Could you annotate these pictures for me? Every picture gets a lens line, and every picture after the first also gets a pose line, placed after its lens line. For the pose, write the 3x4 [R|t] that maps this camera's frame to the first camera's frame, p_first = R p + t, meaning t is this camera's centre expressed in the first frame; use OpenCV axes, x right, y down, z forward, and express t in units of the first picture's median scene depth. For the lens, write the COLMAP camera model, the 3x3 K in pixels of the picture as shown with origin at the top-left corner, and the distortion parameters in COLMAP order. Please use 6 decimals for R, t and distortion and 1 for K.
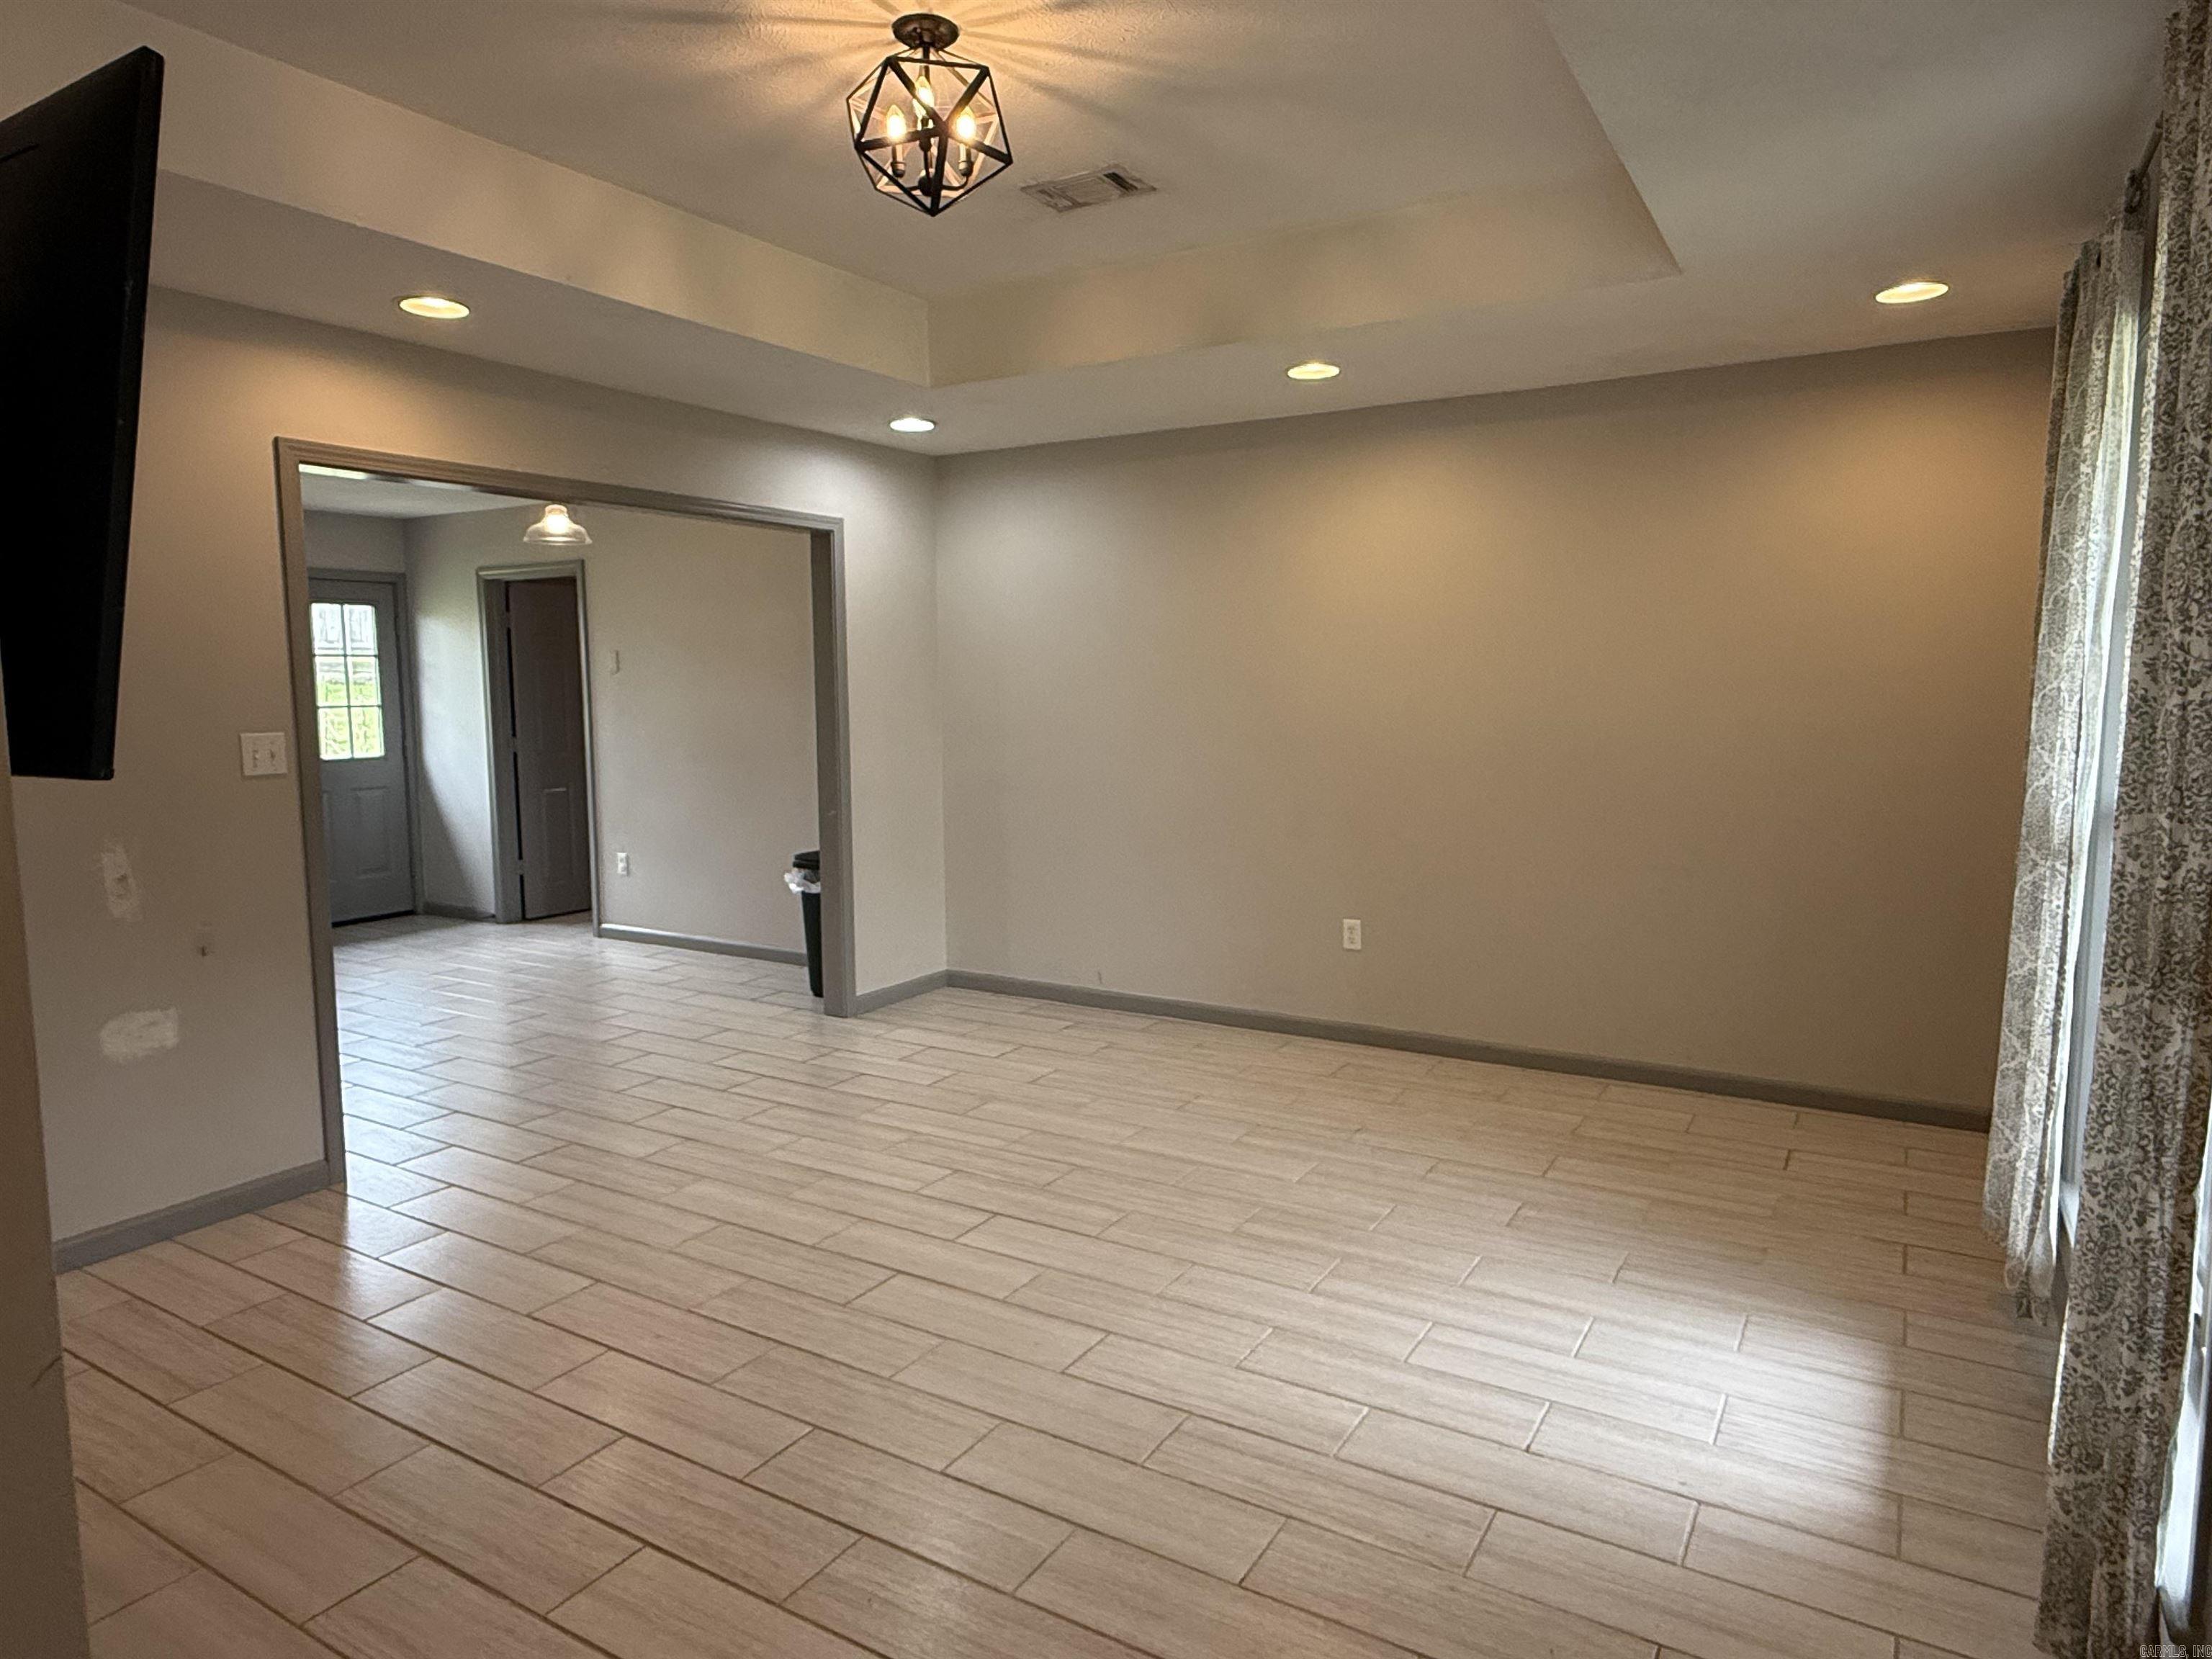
lens RADIAL K [[1334.4, 0, 1106.0], [0, 1334.4, 829.5], [0, 0, 1]] dist [-0.004884, -0.001008]
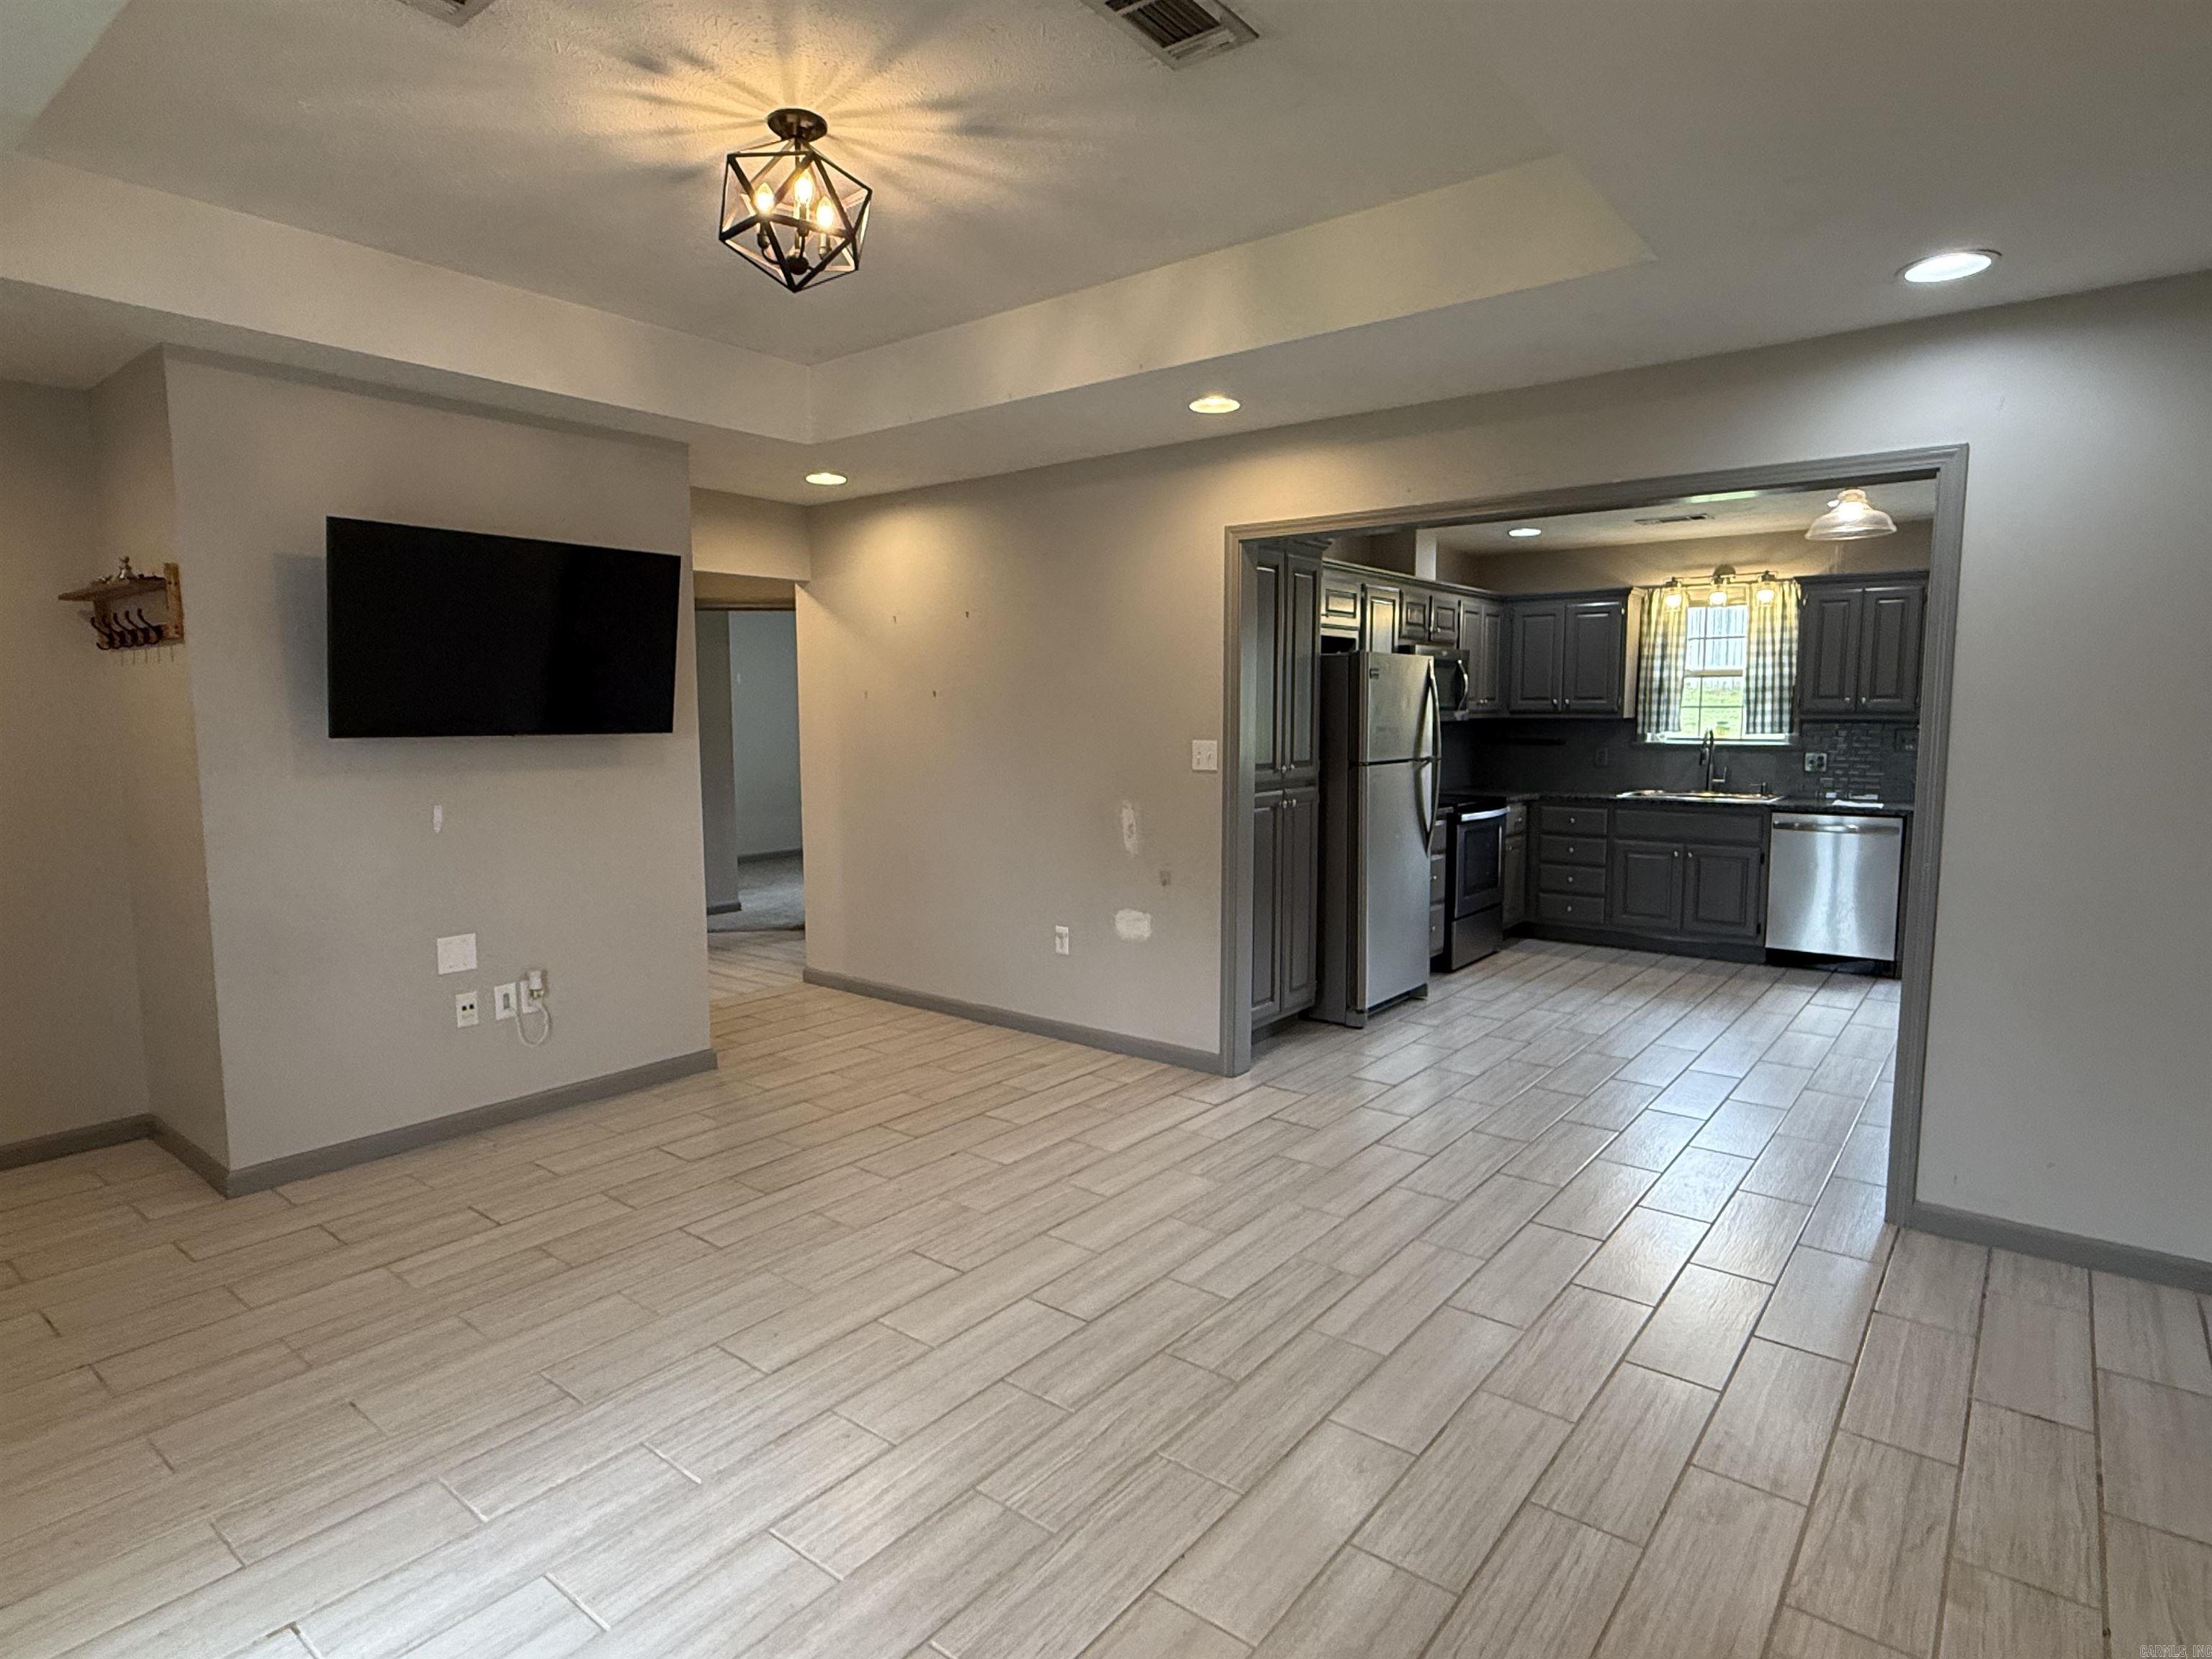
lens RADIAL K [[1201.7, 0, 1106.0], [0, 1201.7, 829.5], [0, 0, 1]] dist [-0.001880, 0.000193]
pose [[-0.126258, 0.108907, -0.986001, 0.672888], [-0.107132, 0.986645, 0.122697, -0.128629], [0.986196, 0.121124, -0.112904, 1.091866]]
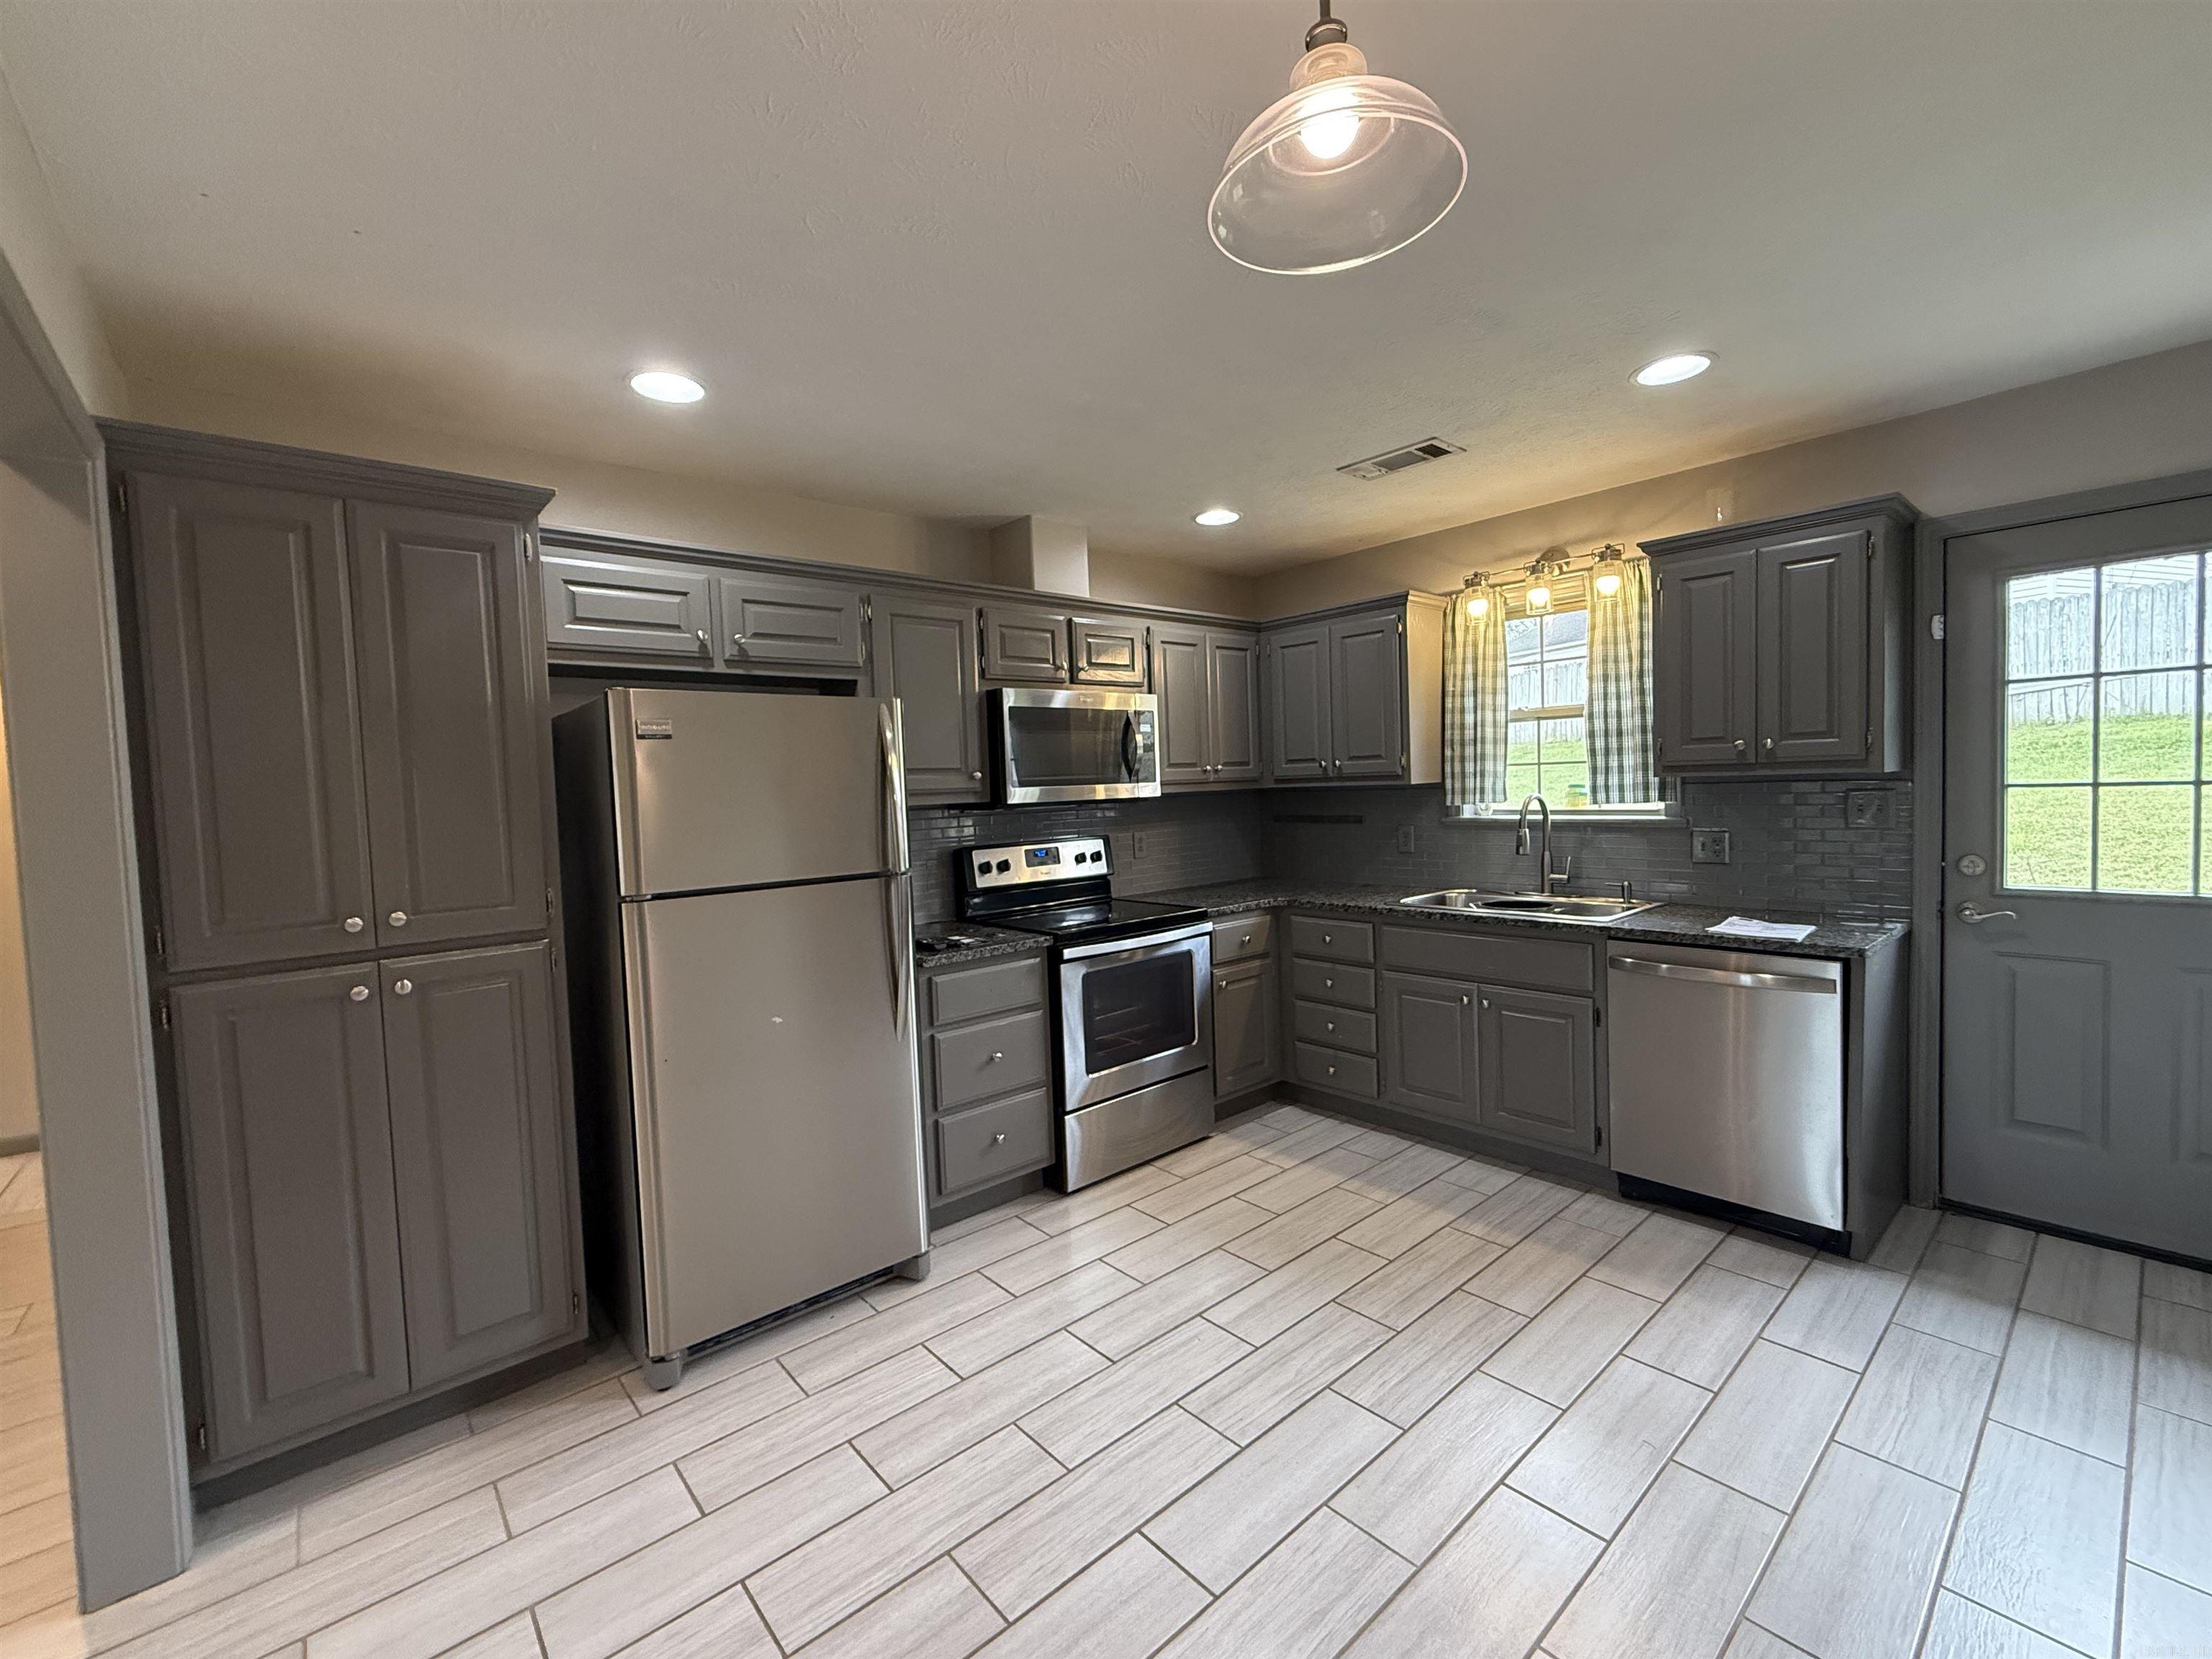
lens RADIAL K [[925.6, 0, 1106.5], [0, 925.6, 827.3], [0, 0, 1]] dist [-0.002245, 0.000650]
pose [[-0.309327, 0.065325, -0.948709, -0.374113], [-0.066648, 0.993695, 0.090154, -0.184238], [0.948617, 0.091116, -0.303023, 1.715233]]
